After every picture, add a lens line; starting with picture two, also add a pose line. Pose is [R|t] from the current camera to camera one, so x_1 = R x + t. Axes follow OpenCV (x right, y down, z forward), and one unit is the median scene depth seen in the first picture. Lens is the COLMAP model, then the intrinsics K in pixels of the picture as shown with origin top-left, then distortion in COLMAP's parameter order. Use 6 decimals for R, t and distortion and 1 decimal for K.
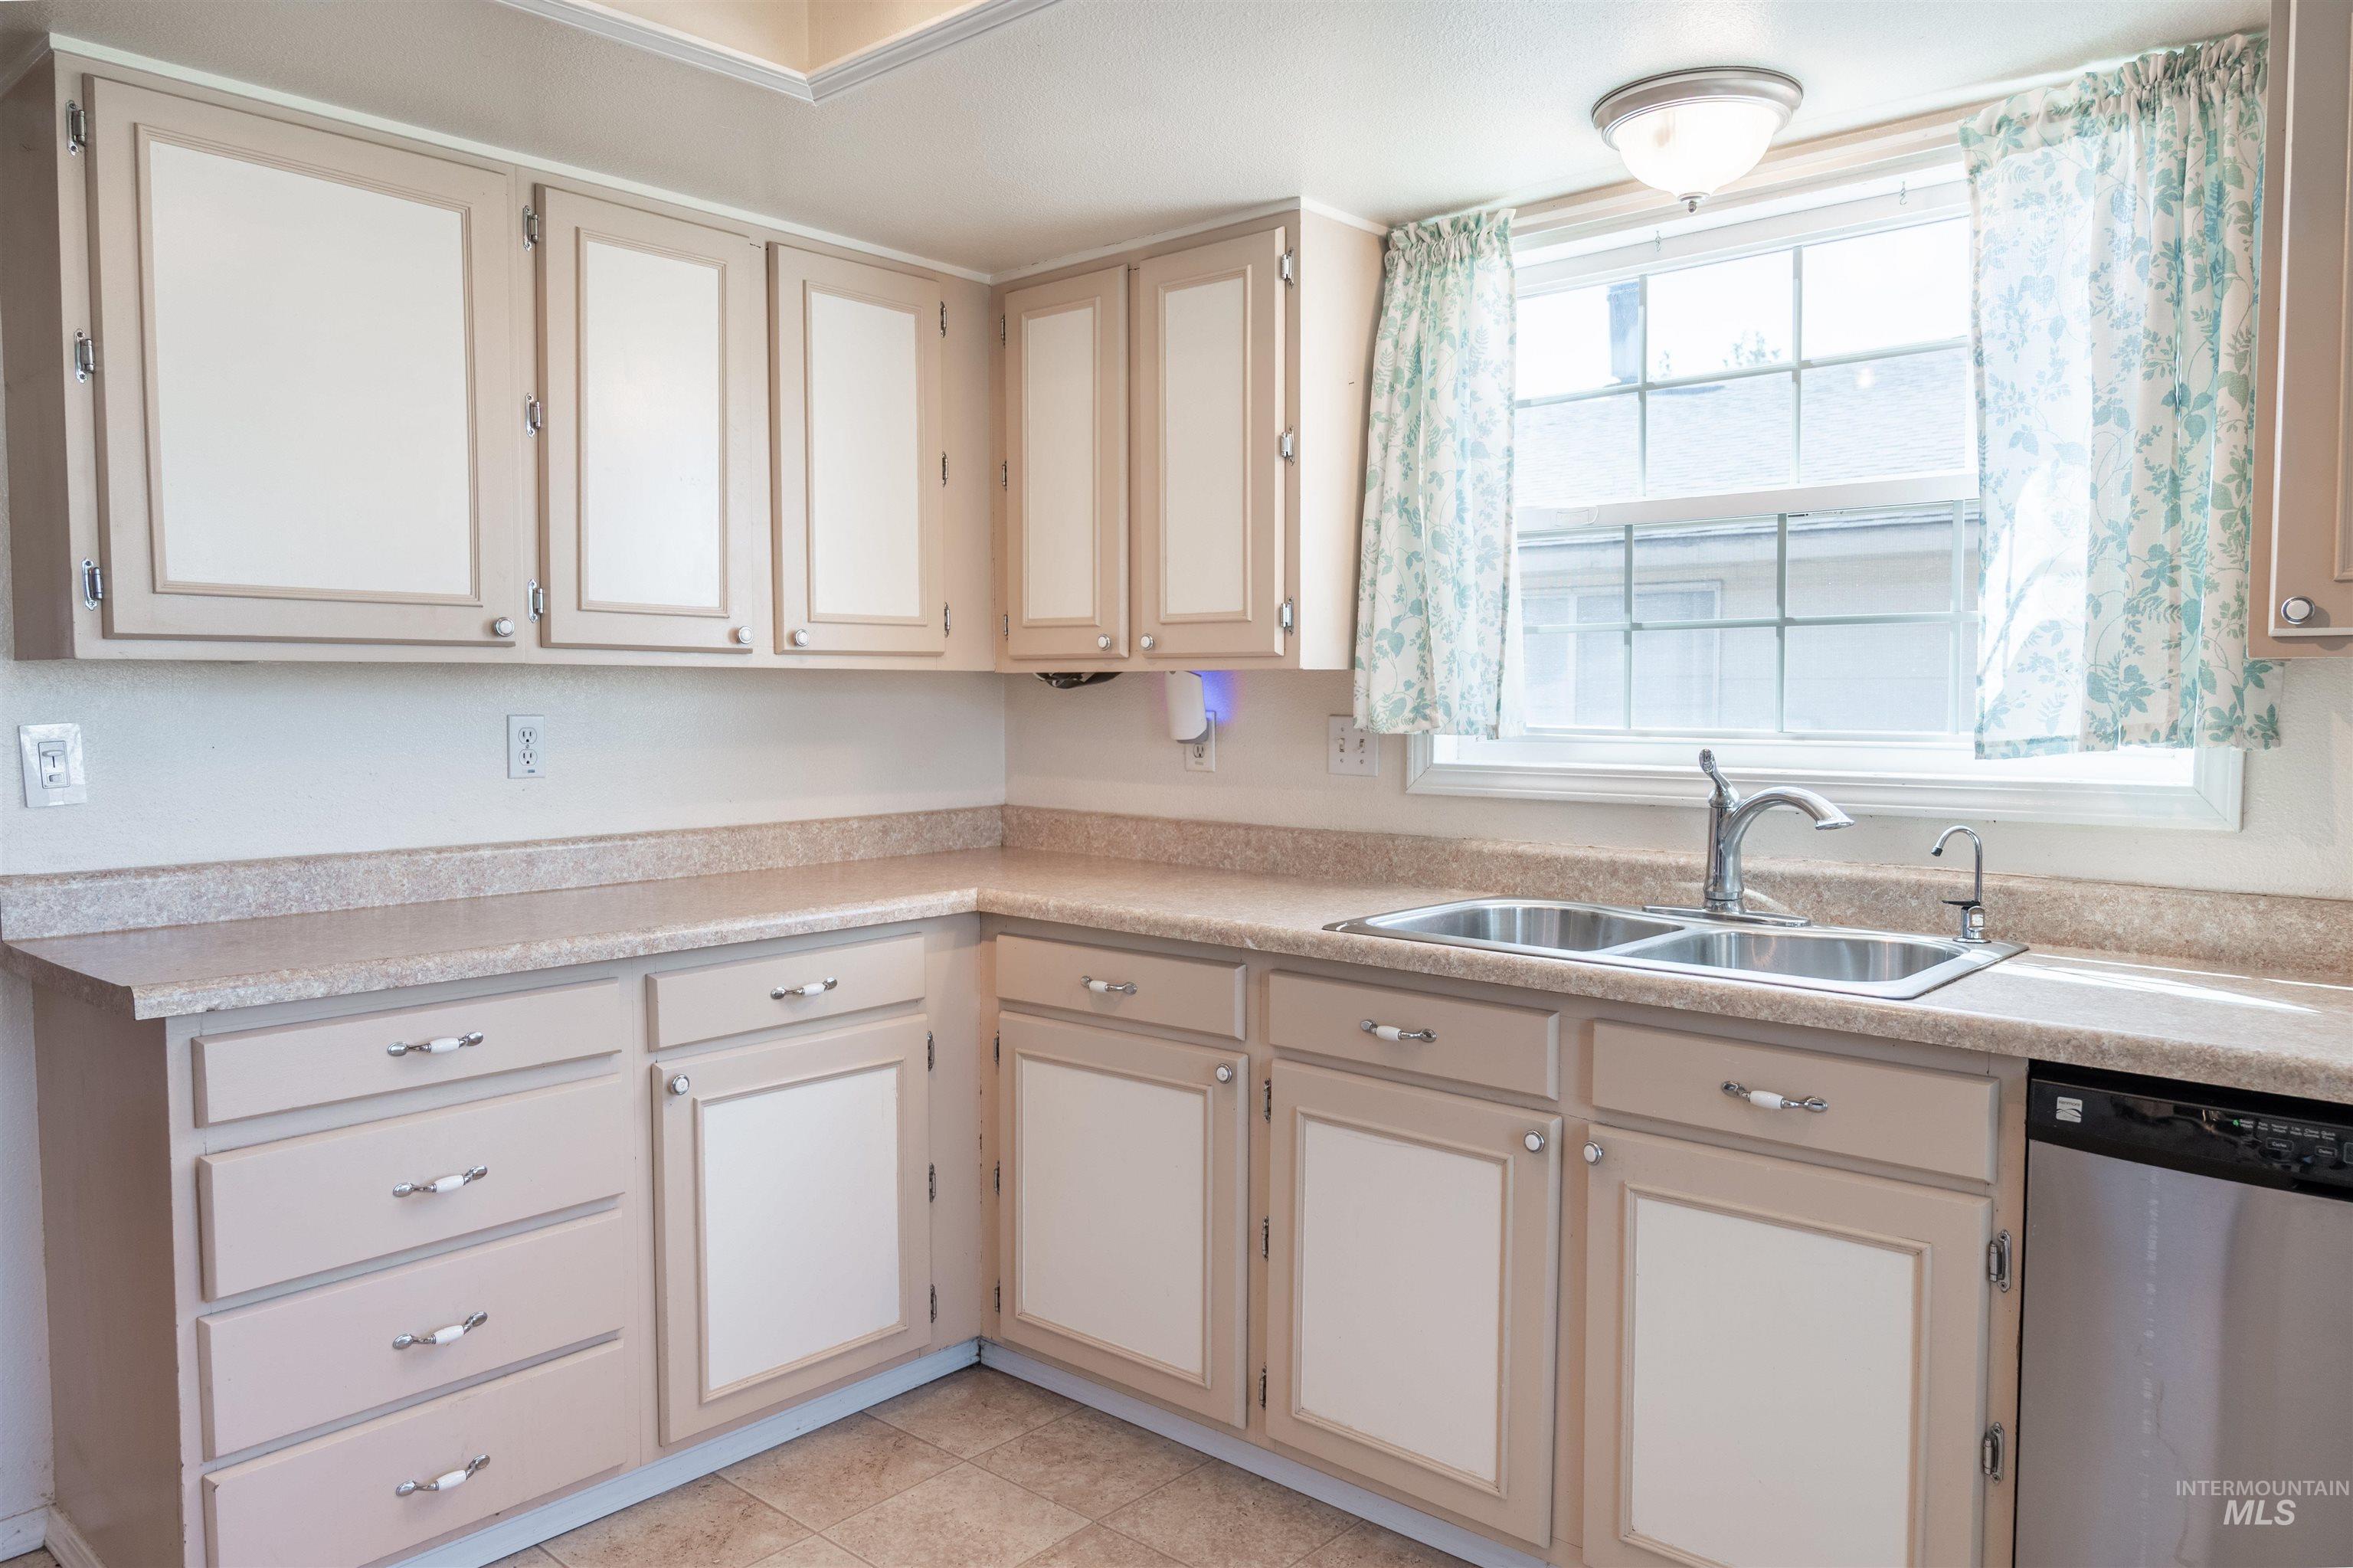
lens RADIAL K [[1608.1, 0, 1164.4], [0, 1608.1, 782.6], [0, 0, 1]] dist [-0.002895, -0.001031]
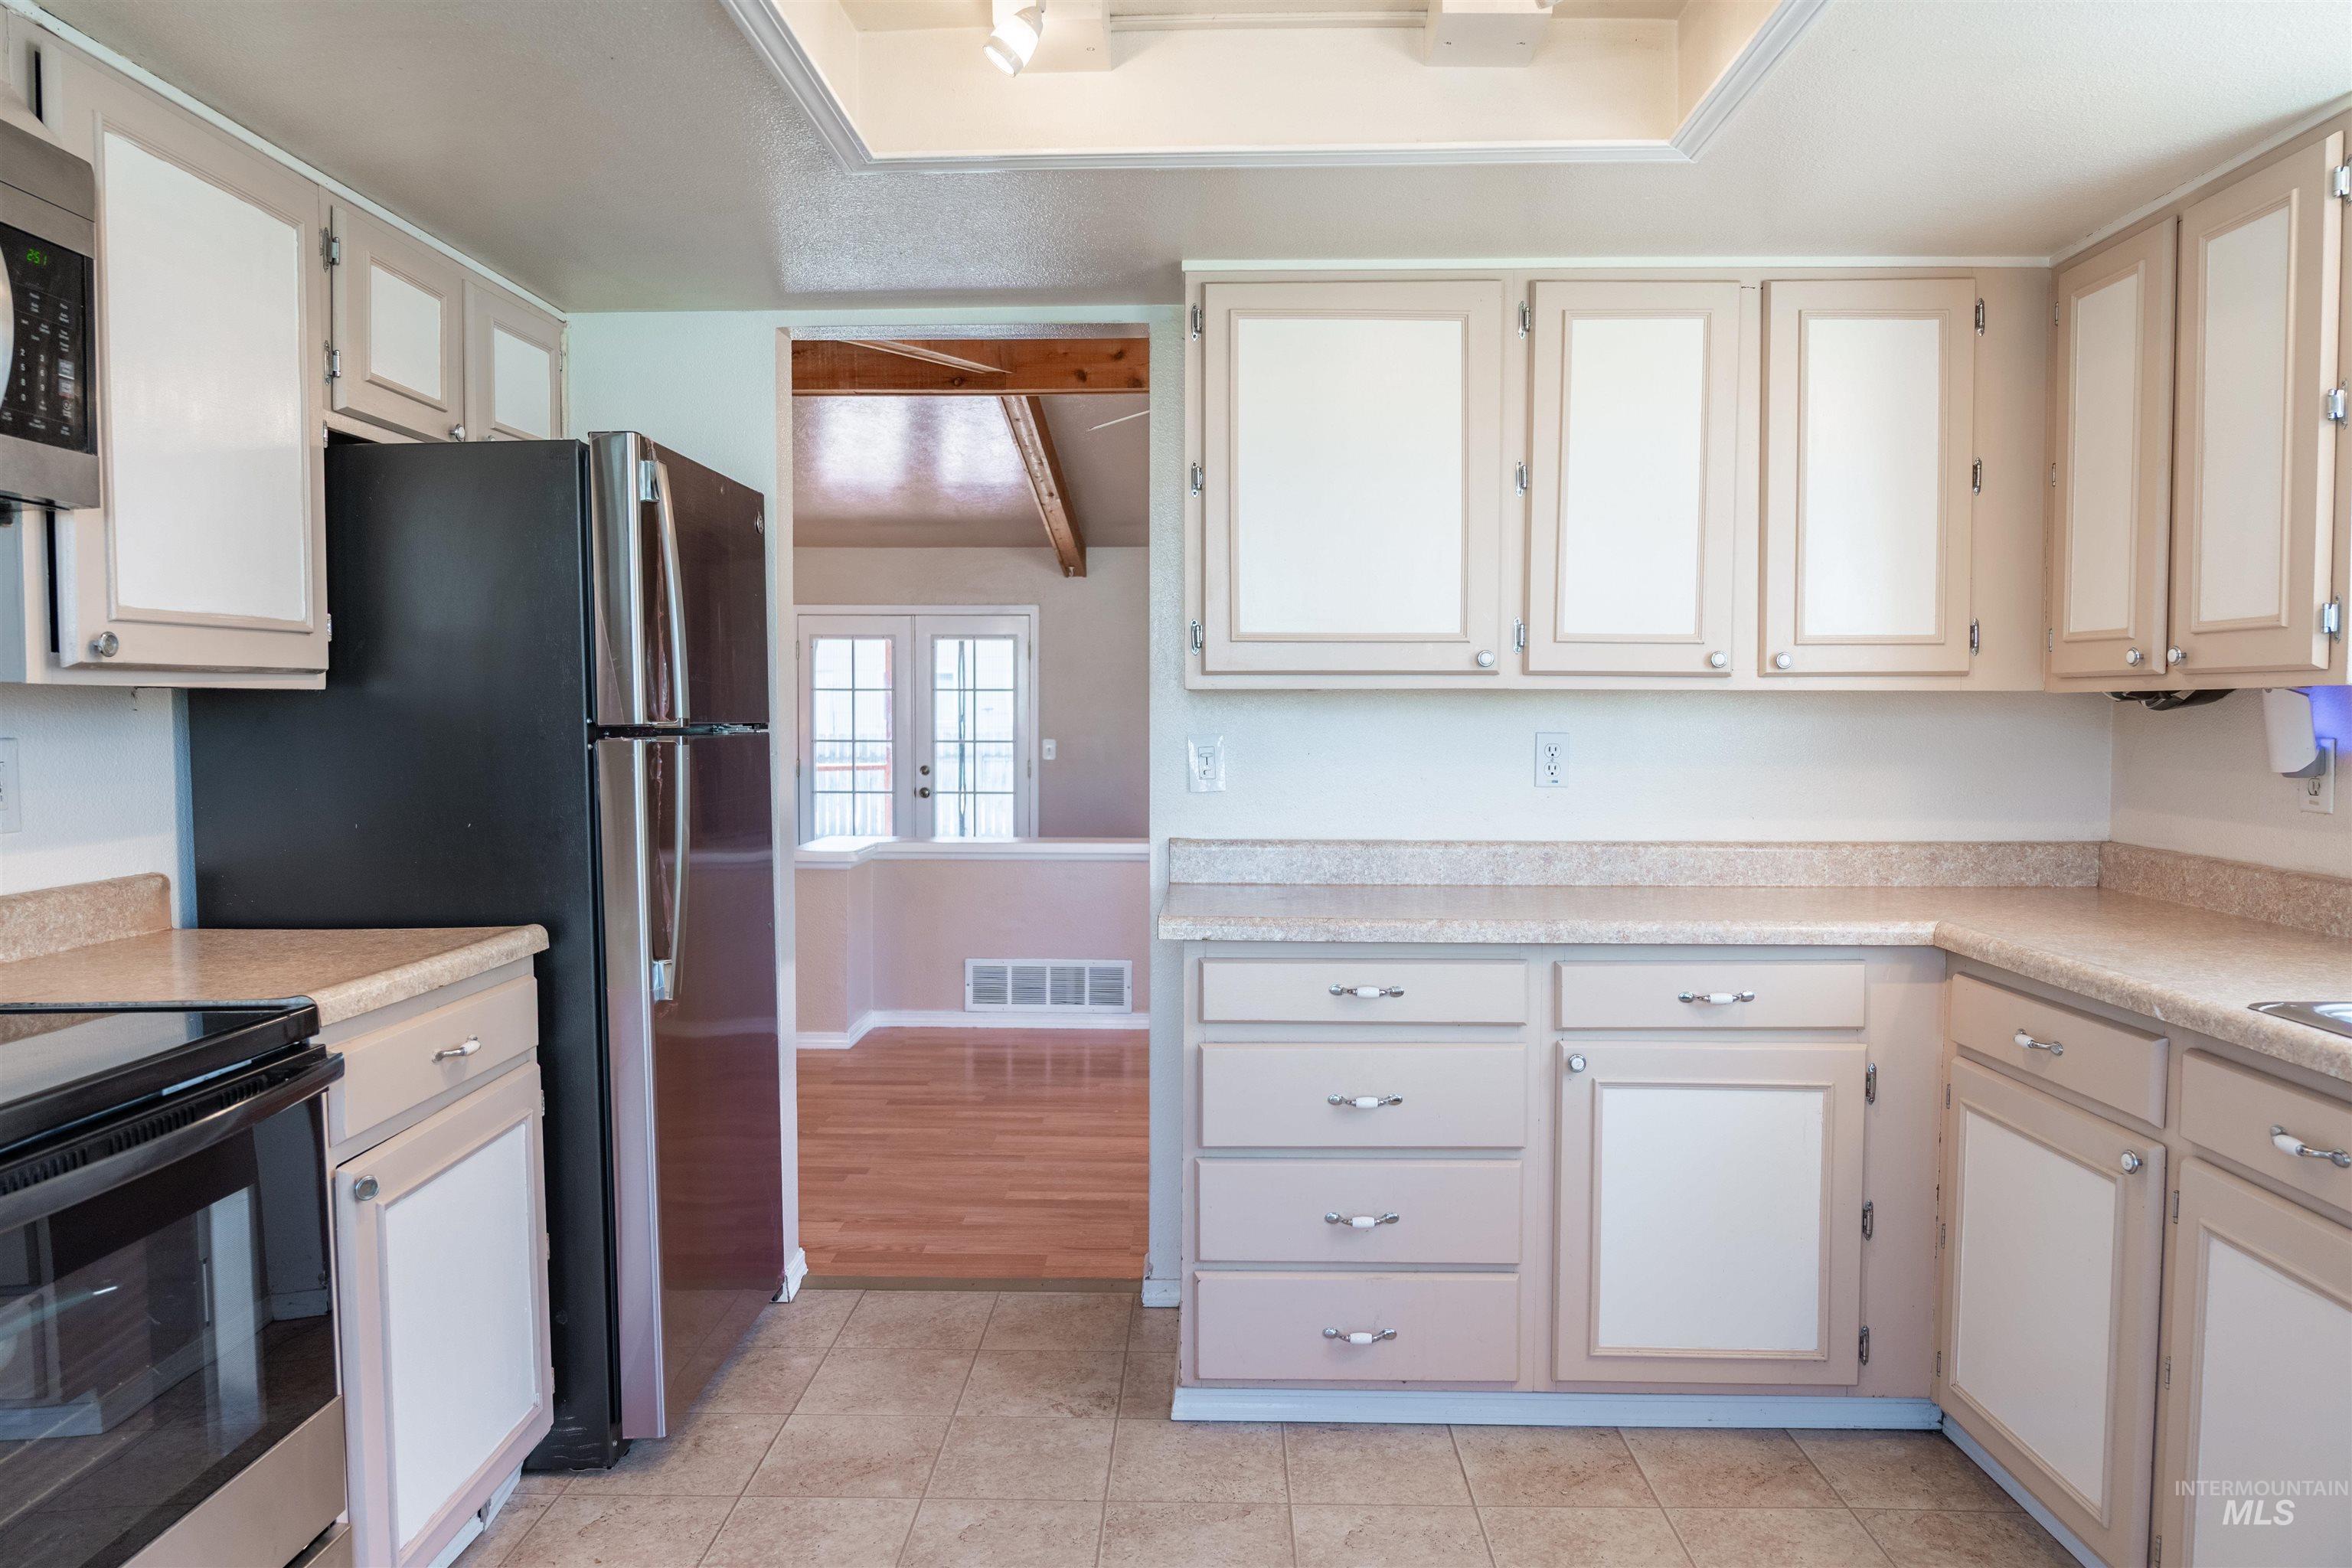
lens RADIAL K [[1569.1, 0, 1167.2], [0, 1569.1, 781.0], [0, 0, 1]] dist [0.001031, 0.000644]
pose [[0.644986, 0.034739, -0.763404, 0.317227], [-0.044609, 0.998974, 0.007770, -0.004099], [0.762891, 0.029043, 0.645874, 0.064476]]
